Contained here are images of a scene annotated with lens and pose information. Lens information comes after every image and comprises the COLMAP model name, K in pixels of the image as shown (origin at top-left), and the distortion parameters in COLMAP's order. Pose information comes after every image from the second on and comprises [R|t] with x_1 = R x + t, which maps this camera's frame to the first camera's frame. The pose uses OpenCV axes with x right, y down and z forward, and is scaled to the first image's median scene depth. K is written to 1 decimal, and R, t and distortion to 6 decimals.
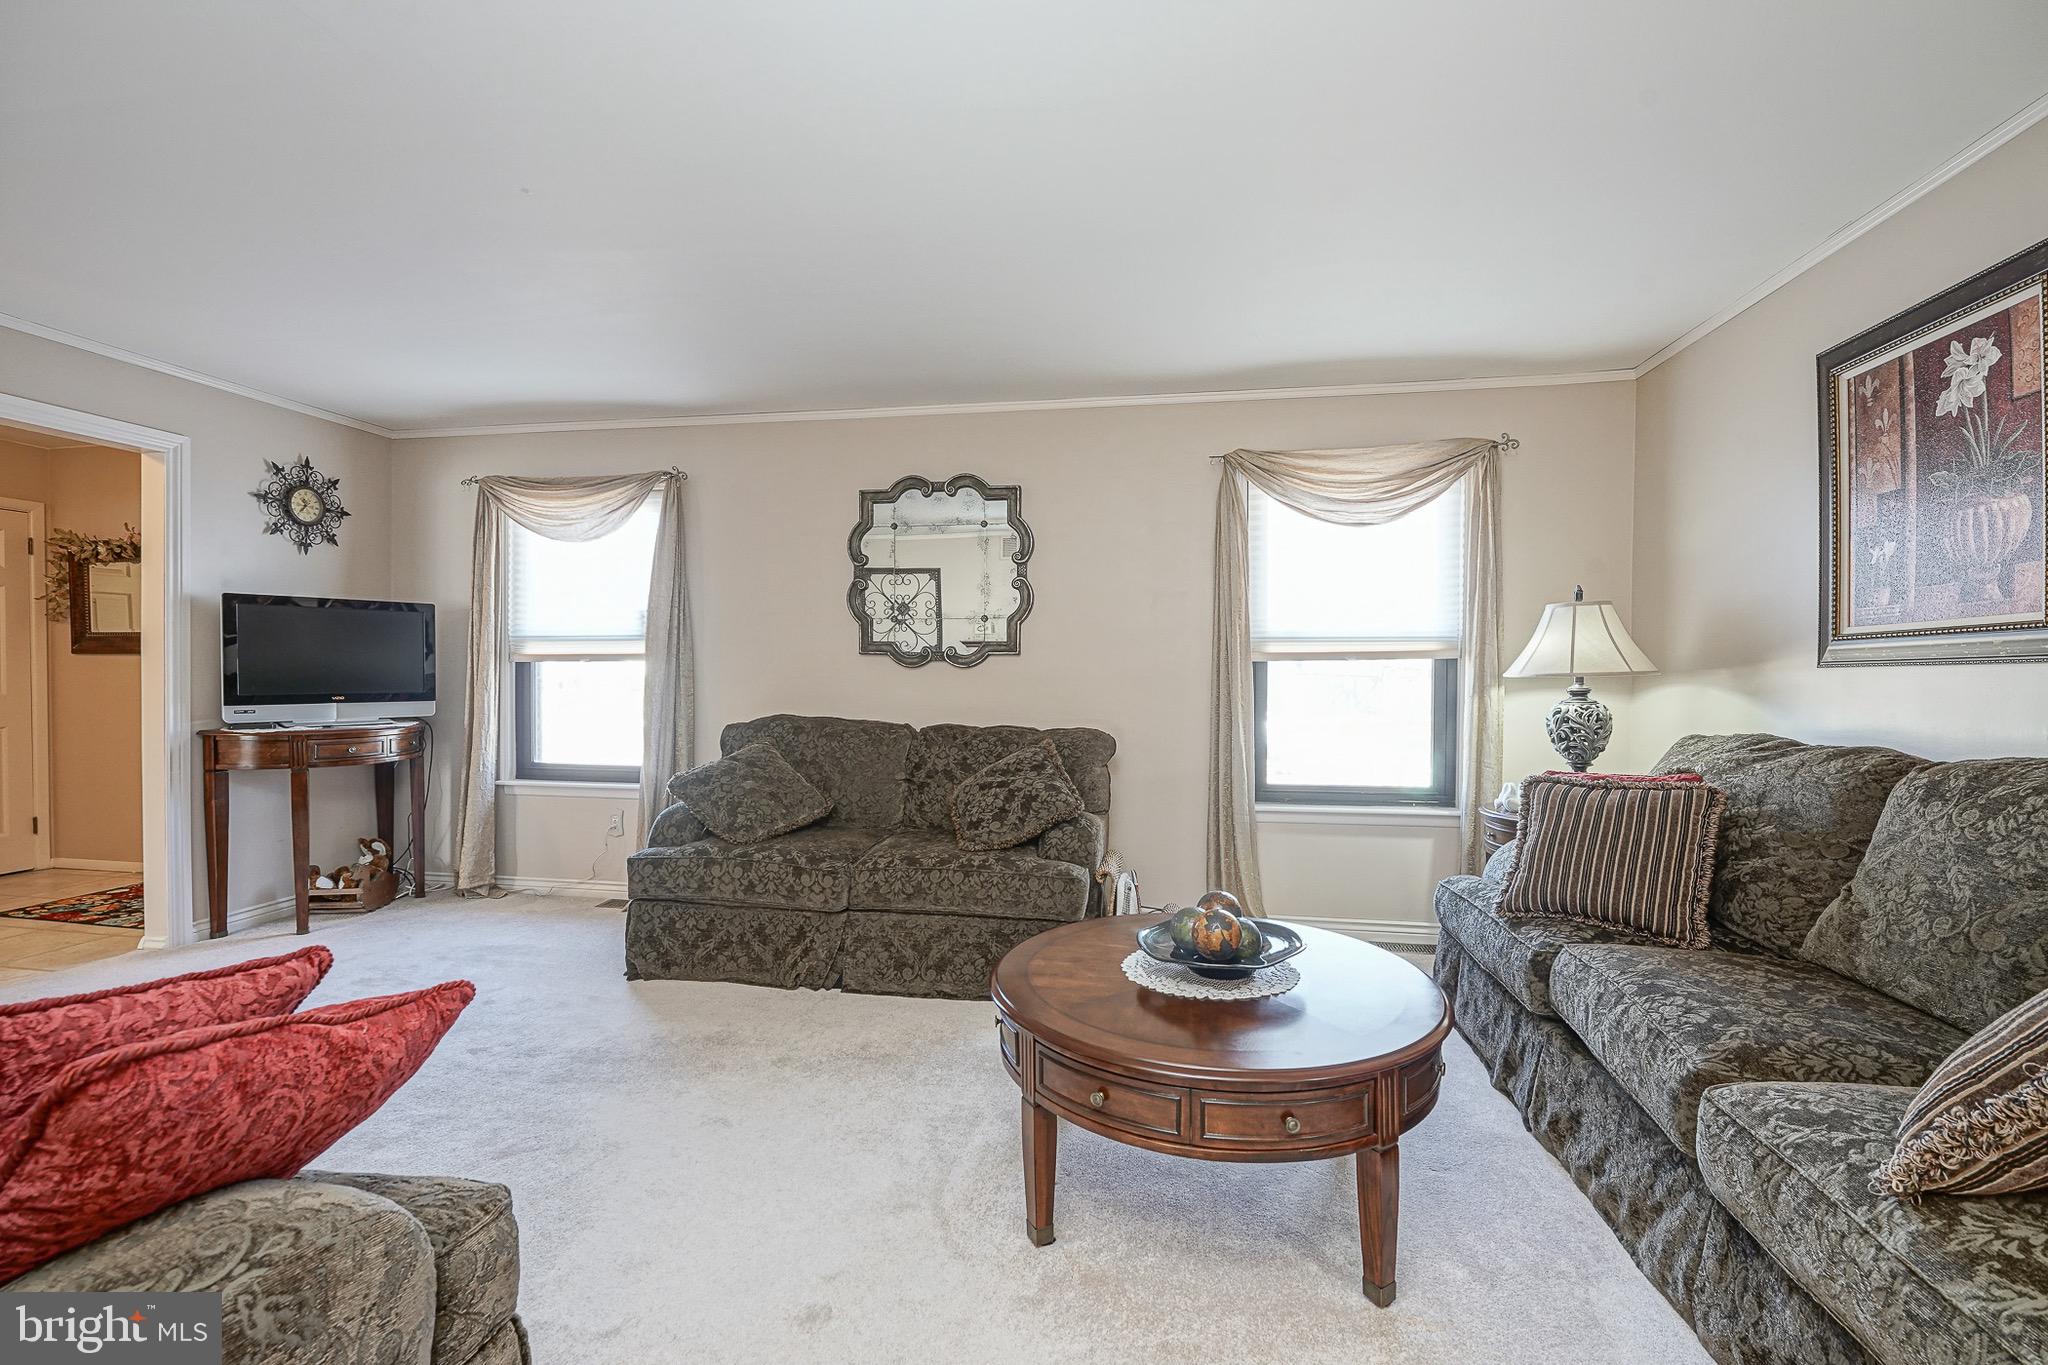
lens RADIAL K [[825.0, 0, 1063.3], [0, 825.0, 690.6], [0, 0, 1]] dist [-0.001572, 0.000198]
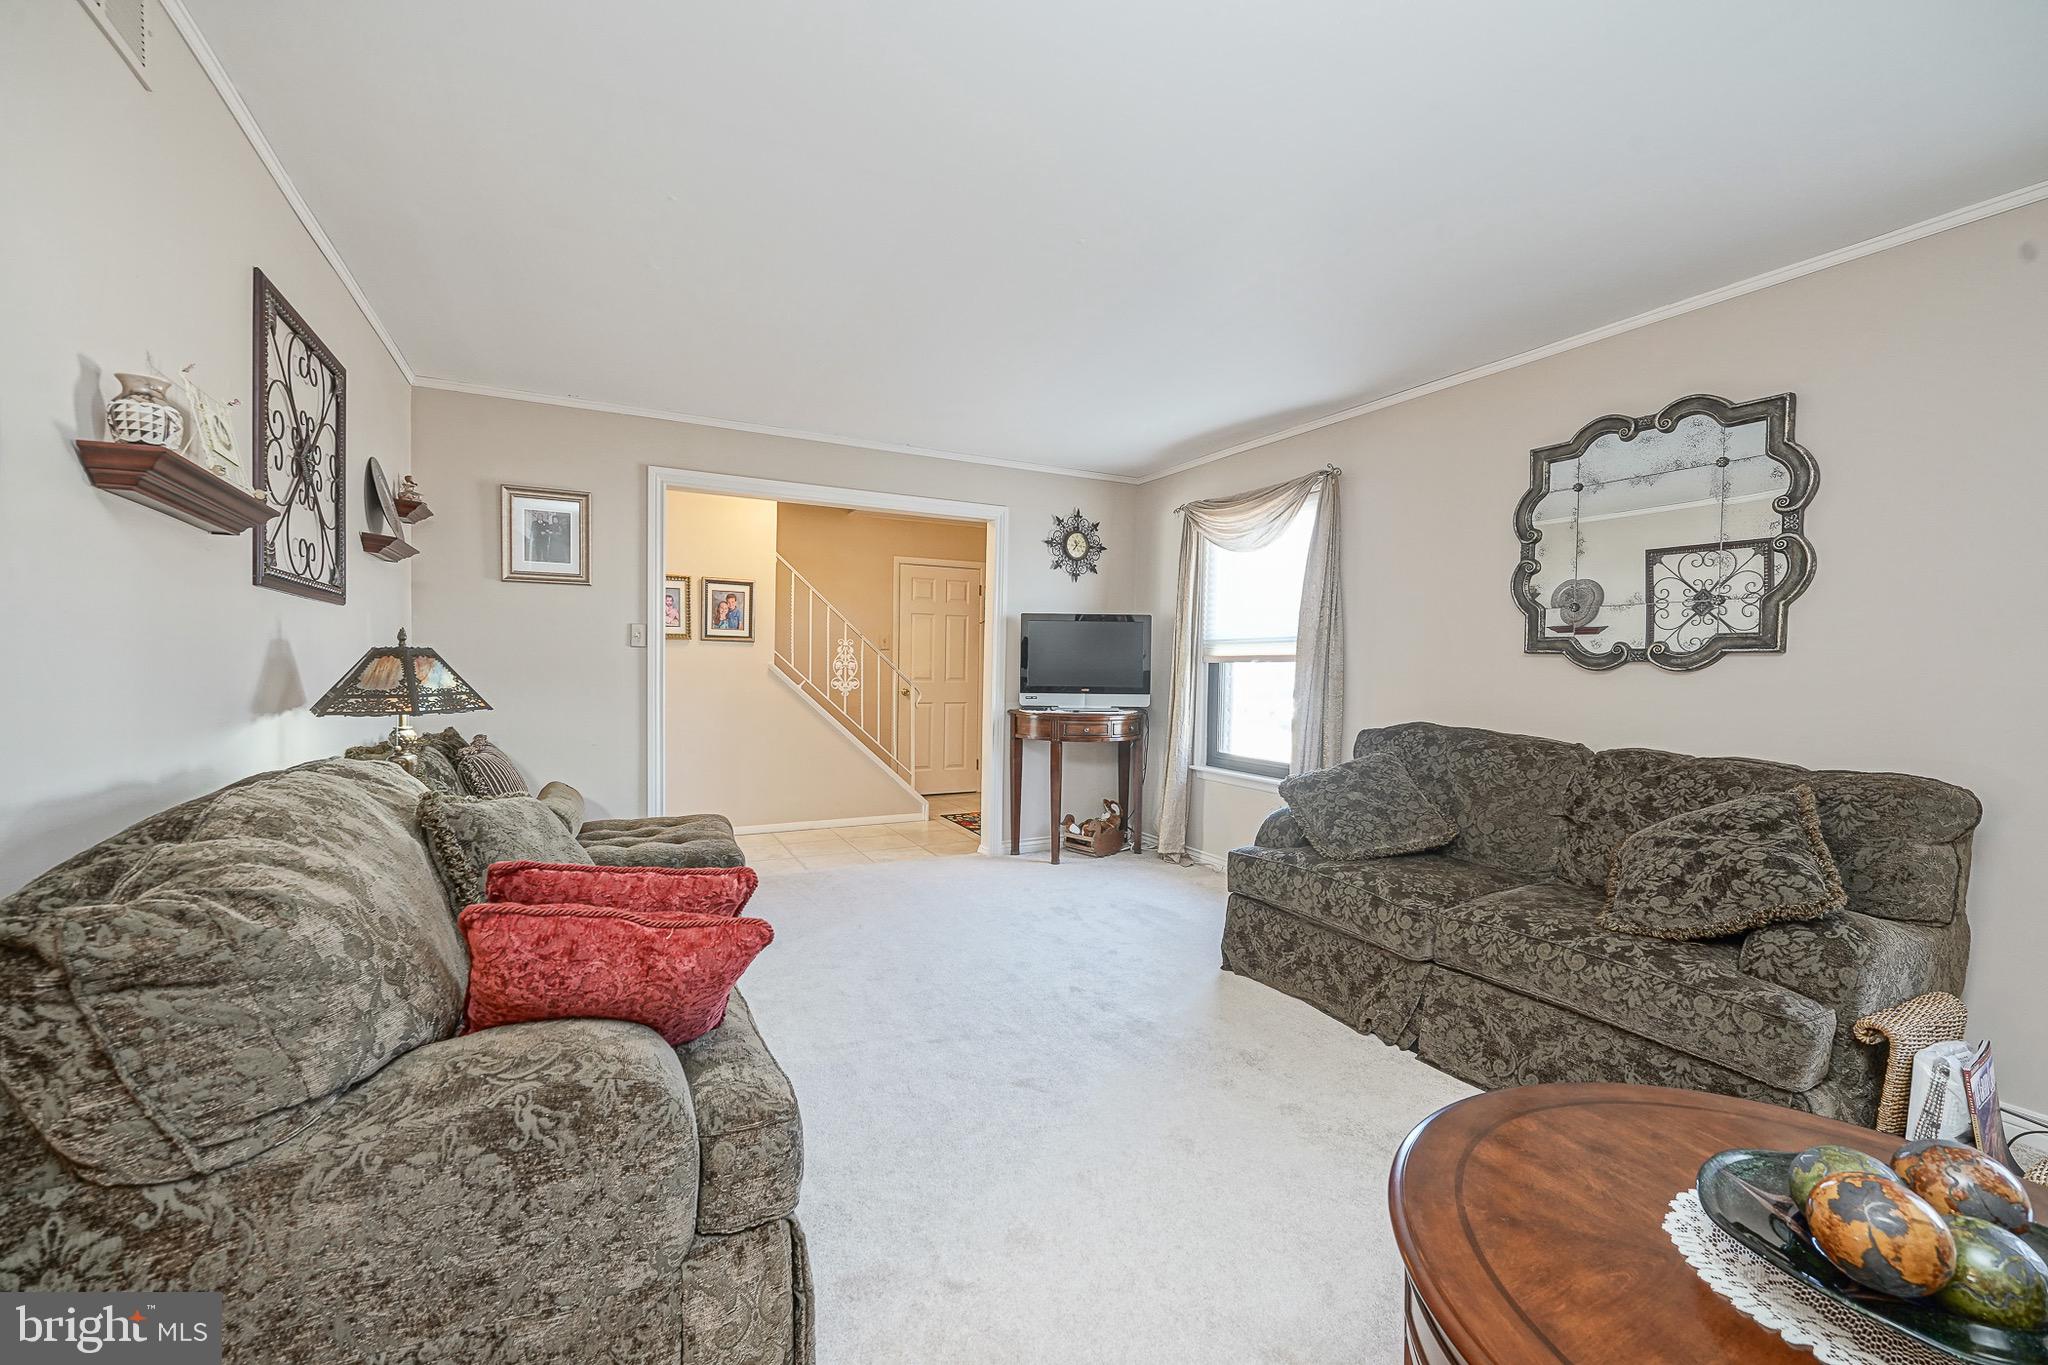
lens RADIAL K [[825.0, 0, 1036.9], [0, 825.0, 691.8], [0, 0, 1]] dist [-0.001572, 0.000198]
pose [[0.607791, 0.028978, -0.793569, 0.119242], [-0.031114, 0.999436, 0.012665, -0.002308], [0.793488, 0.016994, 0.608349, 0.148072]]
